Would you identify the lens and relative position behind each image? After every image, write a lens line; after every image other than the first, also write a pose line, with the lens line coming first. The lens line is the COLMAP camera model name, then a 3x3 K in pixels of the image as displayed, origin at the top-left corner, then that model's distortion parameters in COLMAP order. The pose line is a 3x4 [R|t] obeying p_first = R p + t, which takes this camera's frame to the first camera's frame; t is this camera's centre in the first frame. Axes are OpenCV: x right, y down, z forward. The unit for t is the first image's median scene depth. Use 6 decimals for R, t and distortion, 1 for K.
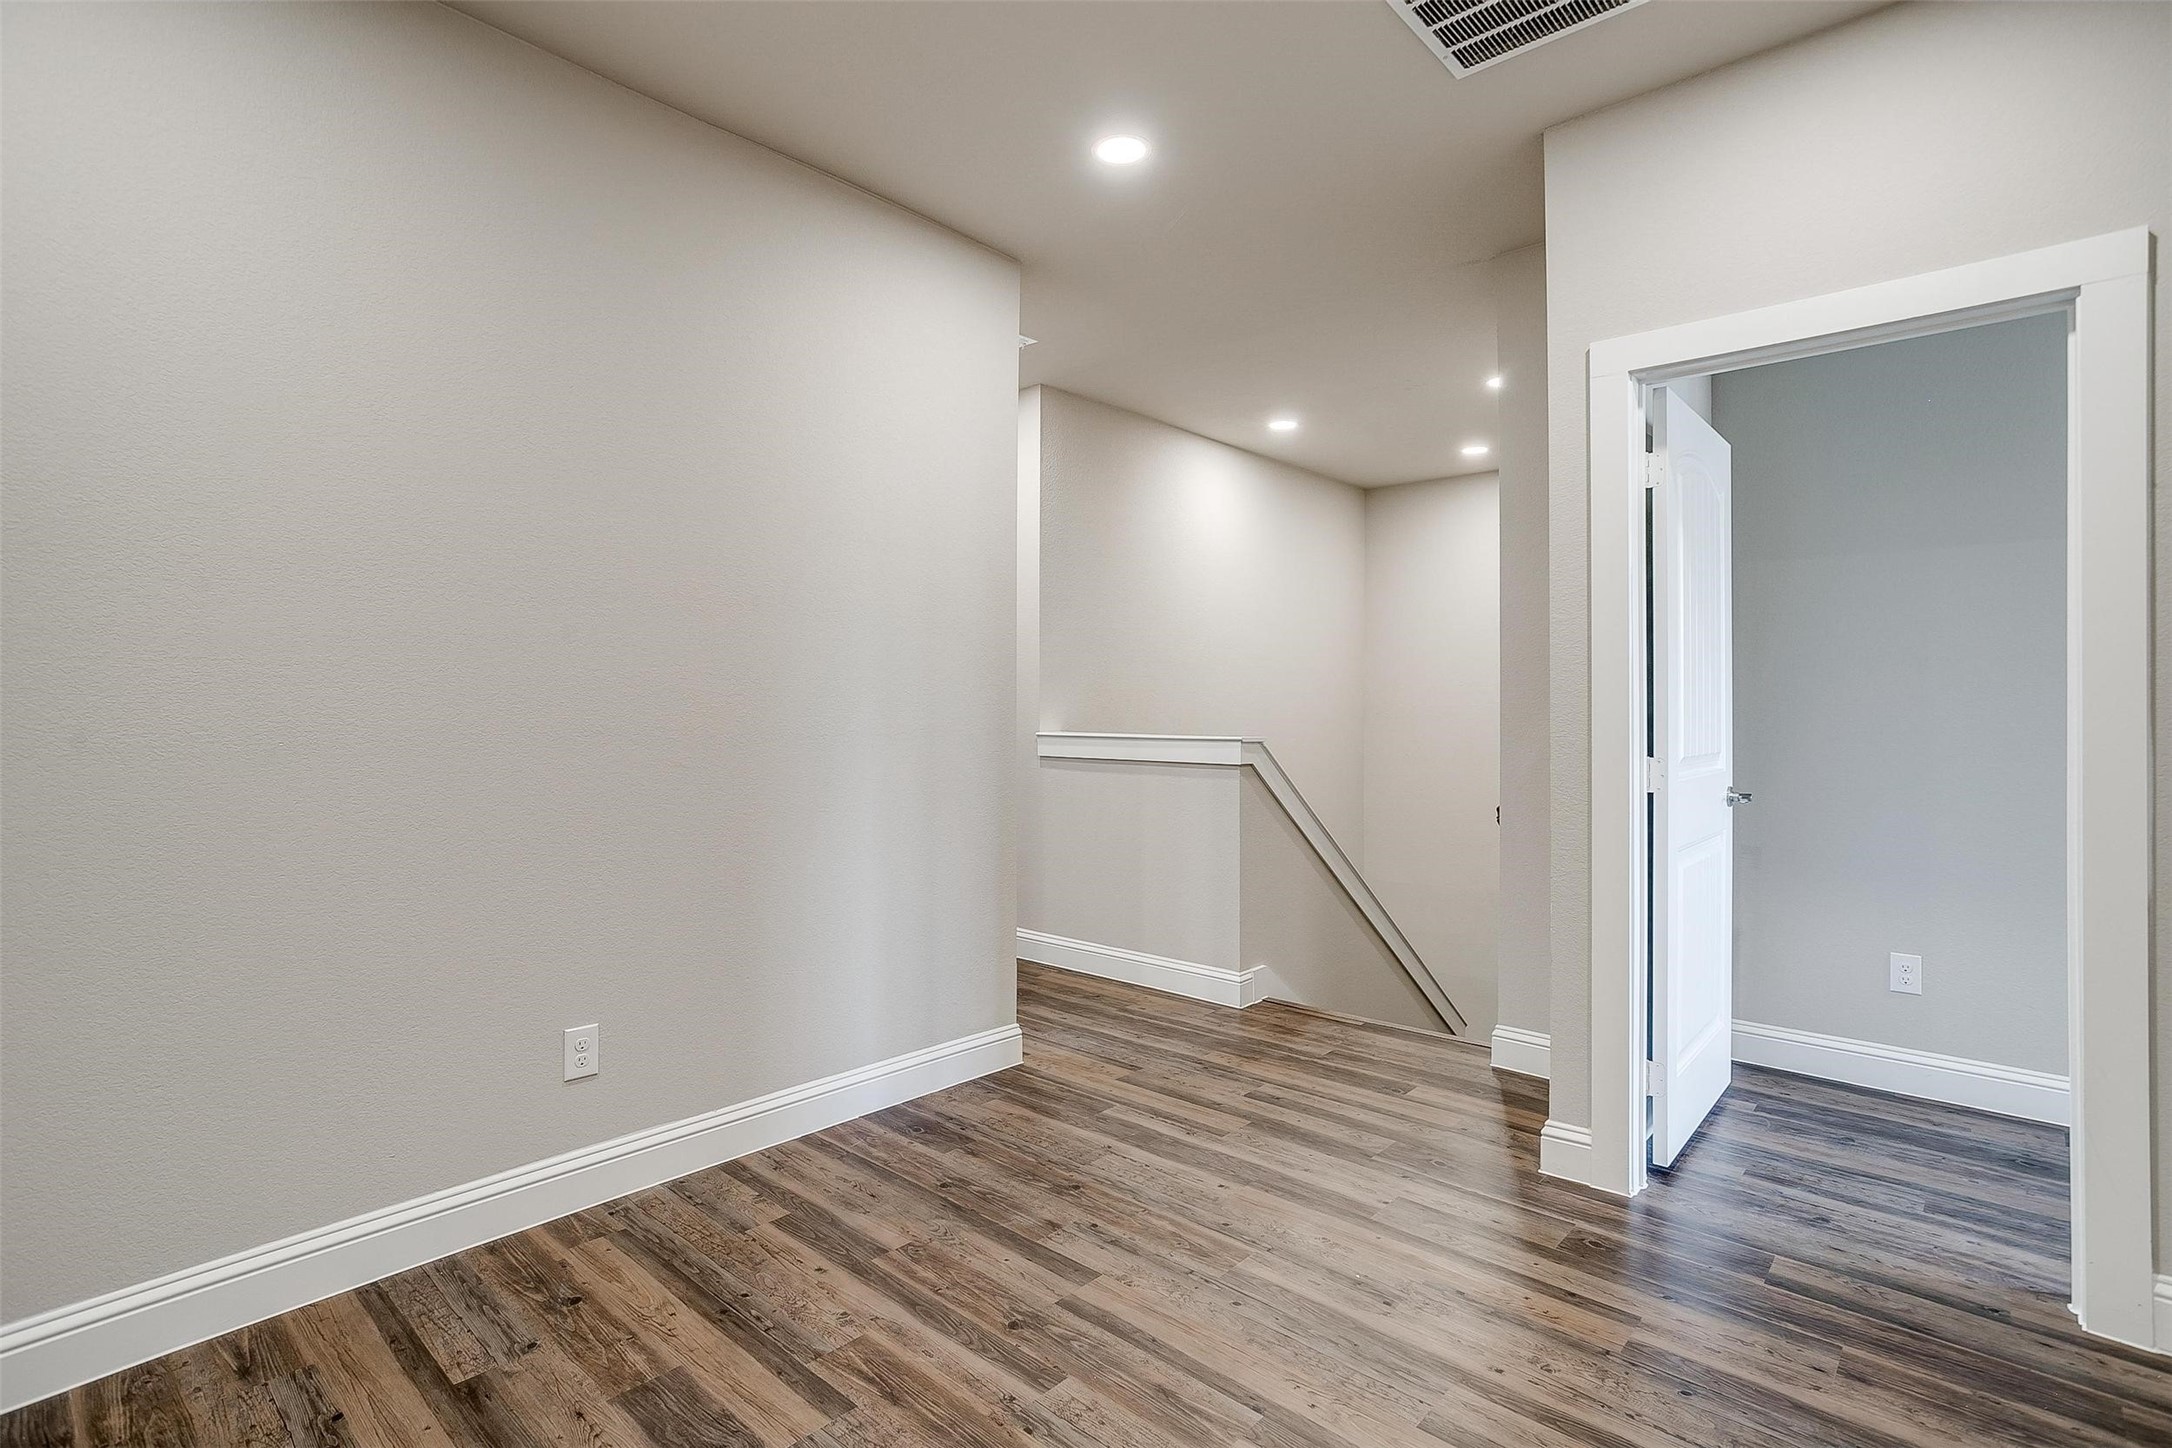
lens RADIAL K [[1058.3, 0, 1096.4], [0, 1058.3, 706.5], [0, 0, 1]] dist [-0.050551, 0.028479]
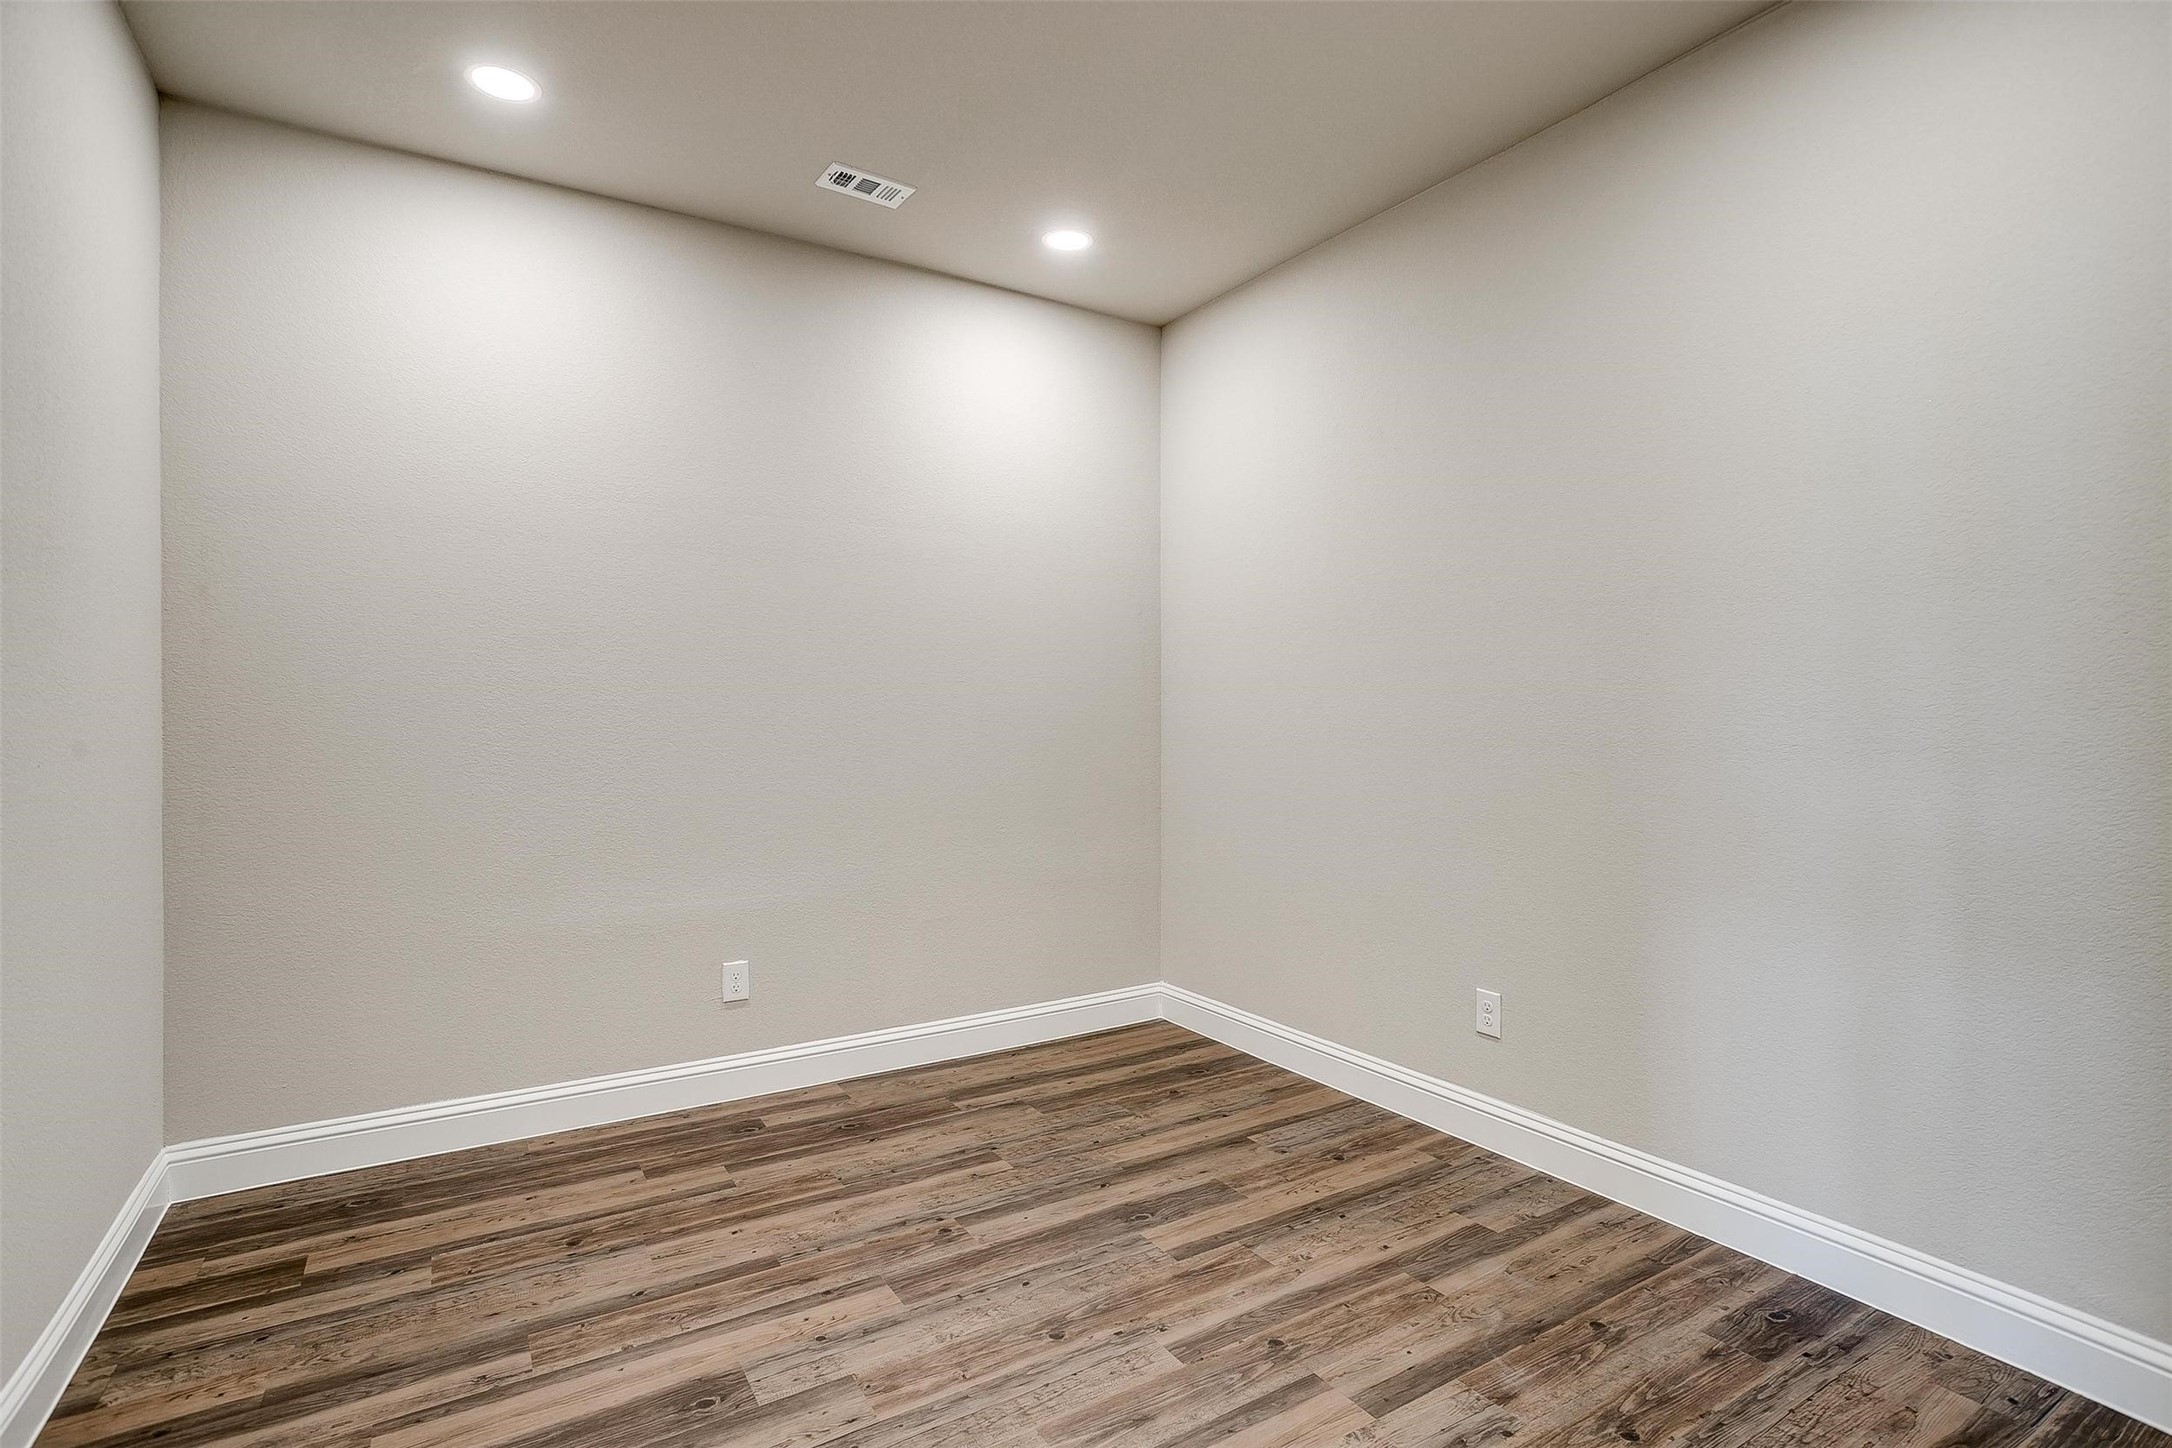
lens RADIAL K [[1058.3, 0, 1096.4], [0, 1058.3, 706.5], [0, 0, 1]] dist [-0.050551, 0.028479]
pose [[-0.280086, -0.010716, -0.959915, 0.837082], [0.003066, 0.999923, -0.012057, 0.004471], [0.959970, -0.006320, -0.280031, 1.019218]]
